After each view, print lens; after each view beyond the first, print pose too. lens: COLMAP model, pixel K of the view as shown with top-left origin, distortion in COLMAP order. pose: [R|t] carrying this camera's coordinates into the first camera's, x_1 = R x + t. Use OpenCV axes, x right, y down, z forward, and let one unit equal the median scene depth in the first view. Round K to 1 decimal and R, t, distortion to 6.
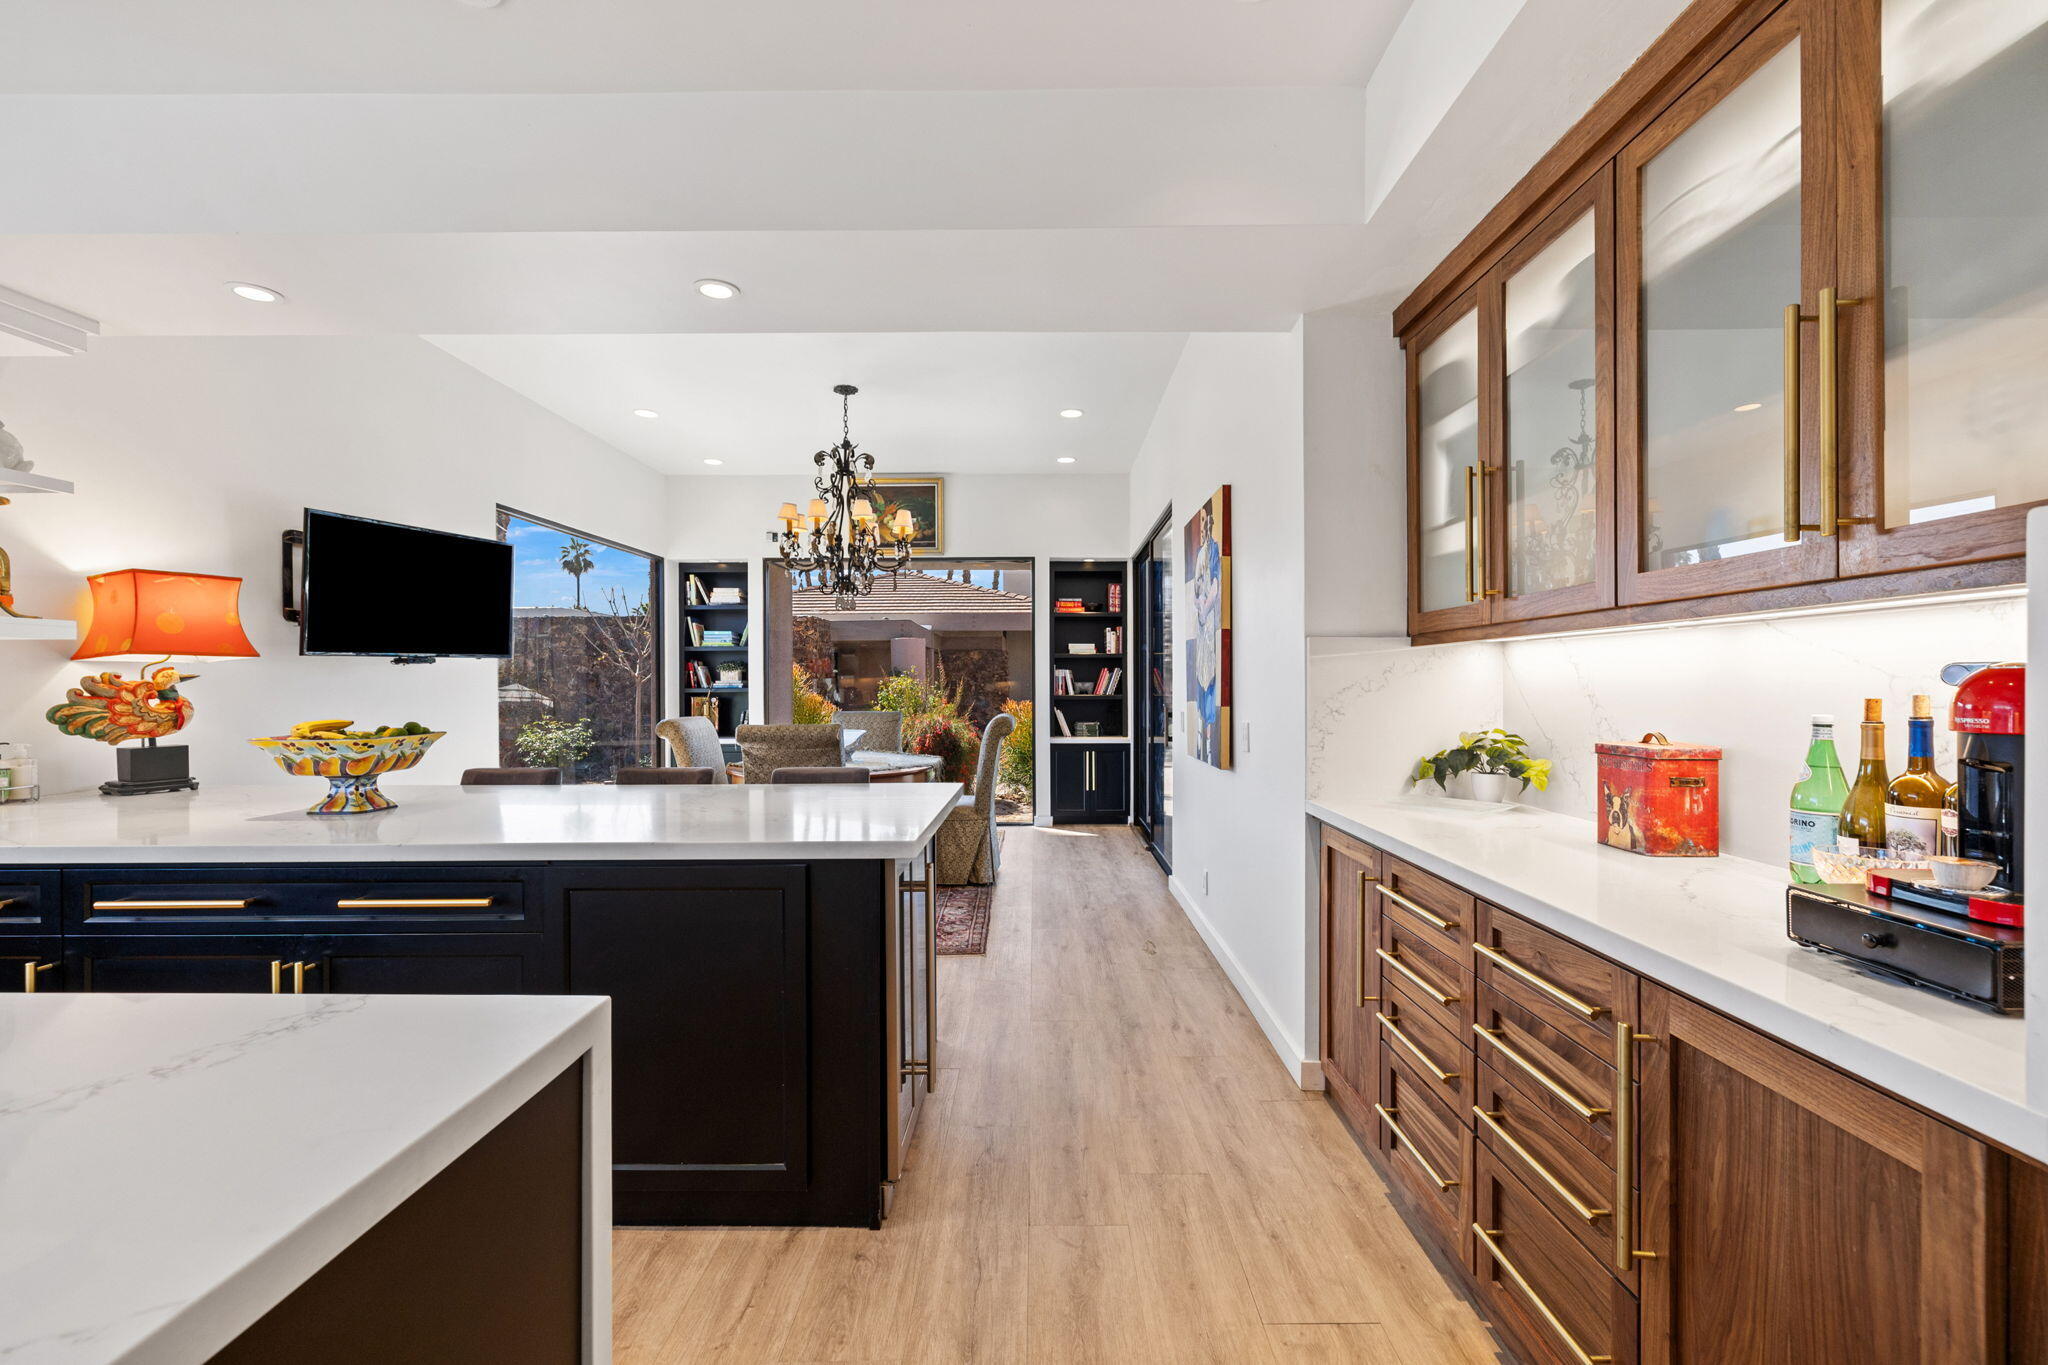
lens RADIAL K [[856.6, 0, 1024.1], [0, 856.6, 677.2], [0, 0, 1]] dist [-0.000495, 0.000058]
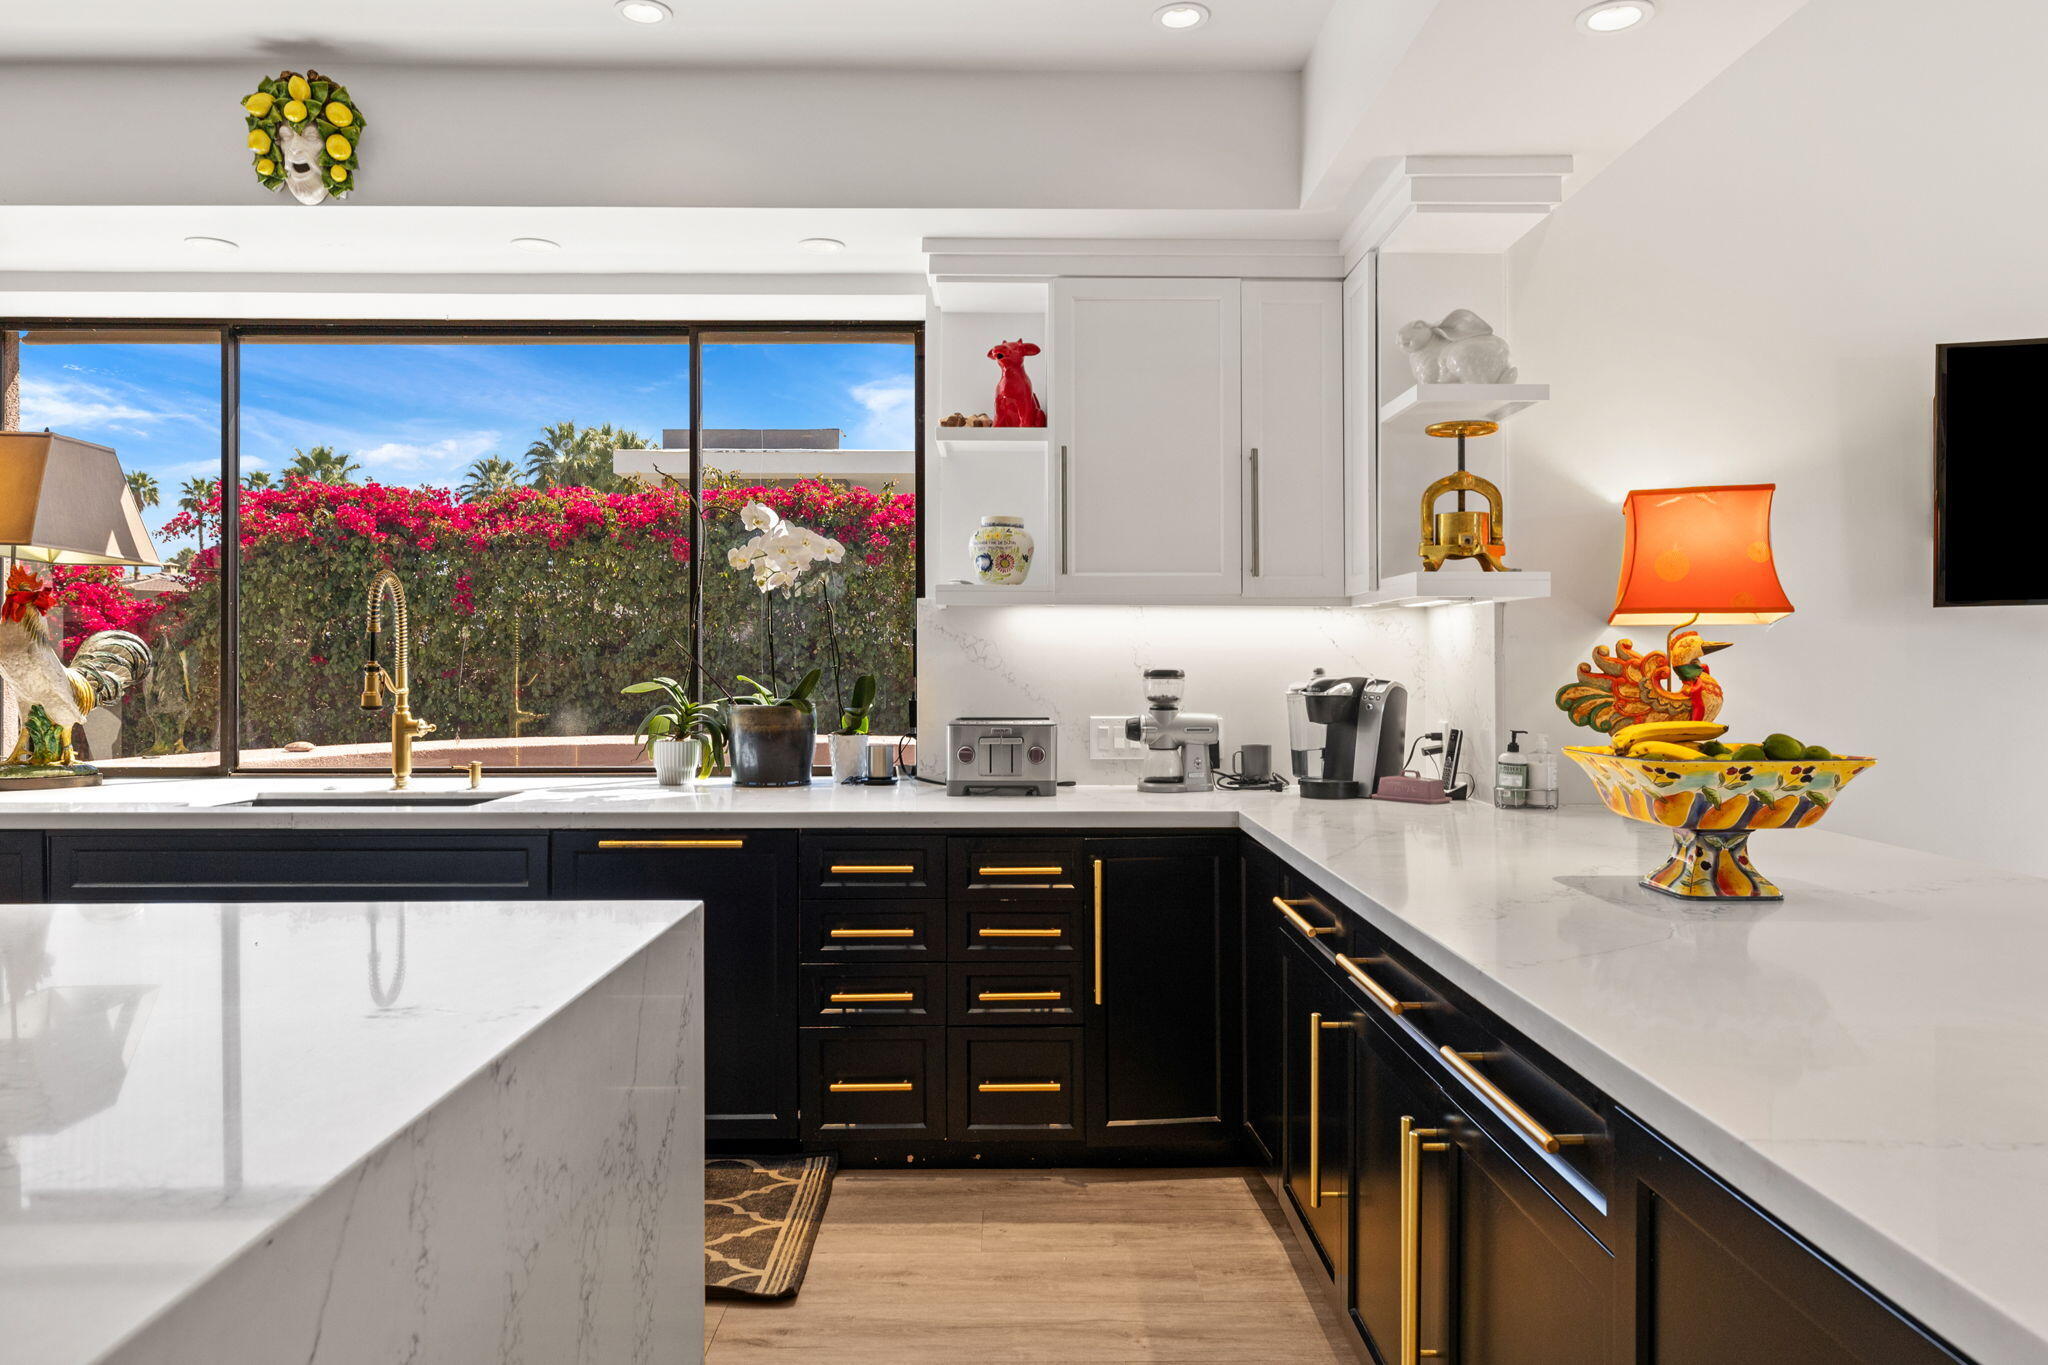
lens RADIAL K [[1314.6, 0, 1024.0], [0, 1314.6, 682.5], [0, 0, 1]] dist [-0.001409, -0.000122]
pose [[0.015662, 0.018025, -0.999715, 0.024488], [0.008666, 0.999797, 0.018162, 0.005042], [0.999840, -0.008948, 0.015503, 0.495193]]
